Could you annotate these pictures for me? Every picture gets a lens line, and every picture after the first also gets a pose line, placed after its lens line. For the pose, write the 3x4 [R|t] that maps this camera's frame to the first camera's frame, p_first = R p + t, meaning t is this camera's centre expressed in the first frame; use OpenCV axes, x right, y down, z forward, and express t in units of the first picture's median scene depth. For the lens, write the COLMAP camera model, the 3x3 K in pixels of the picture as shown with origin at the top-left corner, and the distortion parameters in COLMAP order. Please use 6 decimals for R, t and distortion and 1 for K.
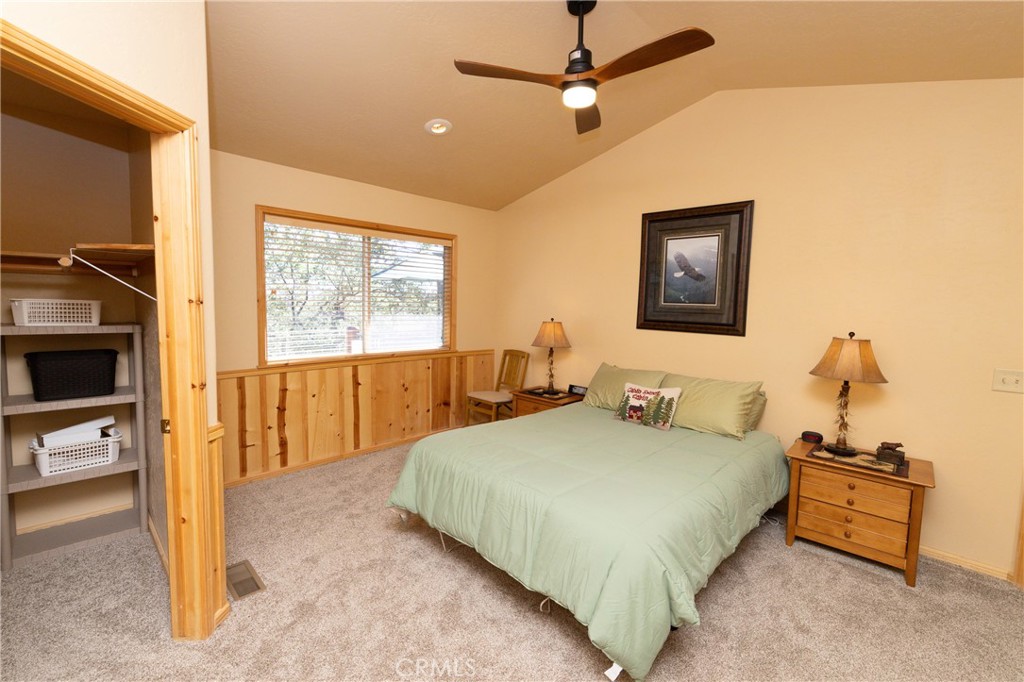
lens RADIAL K [[441.5, 0, 517.9], [0, 441.5, 338.5], [0, 0, 1]] dist [0.000393, -0.000401]
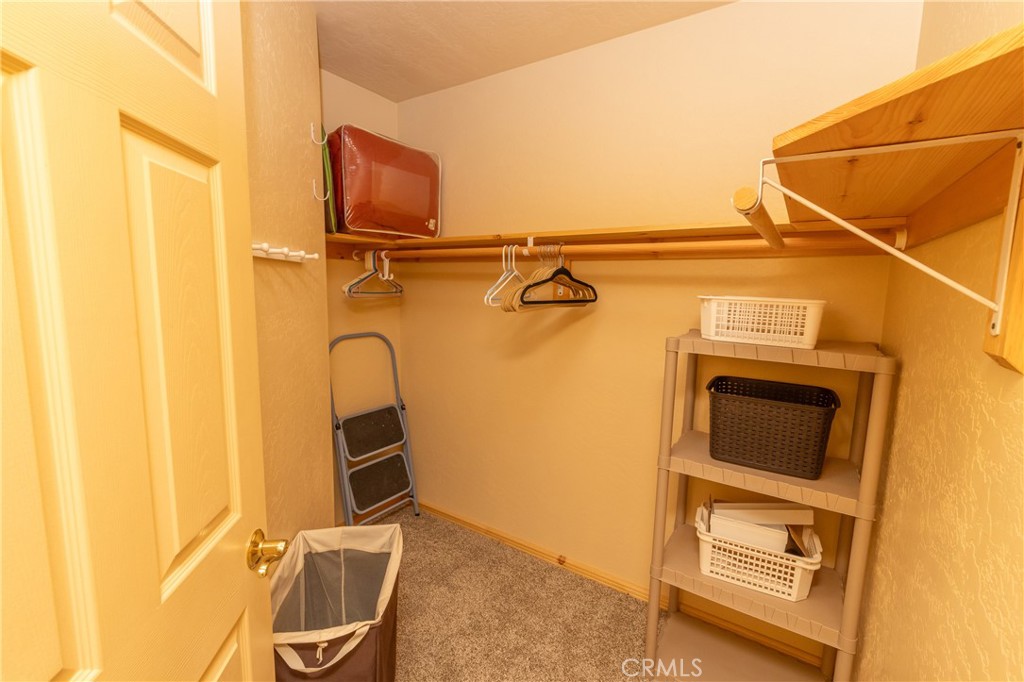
lens RADIAL K [[440.4, 0, 517.1], [0, 440.4, 339.9], [0, 0, 1]] dist [0.000352, 0.000102]
pose [[0.159591, 0.110146, -0.981019, -0.486299], [-0.093724, 0.990958, 0.096015, -0.055497], [0.982724, 0.076622, 0.168471, 0.556015]]
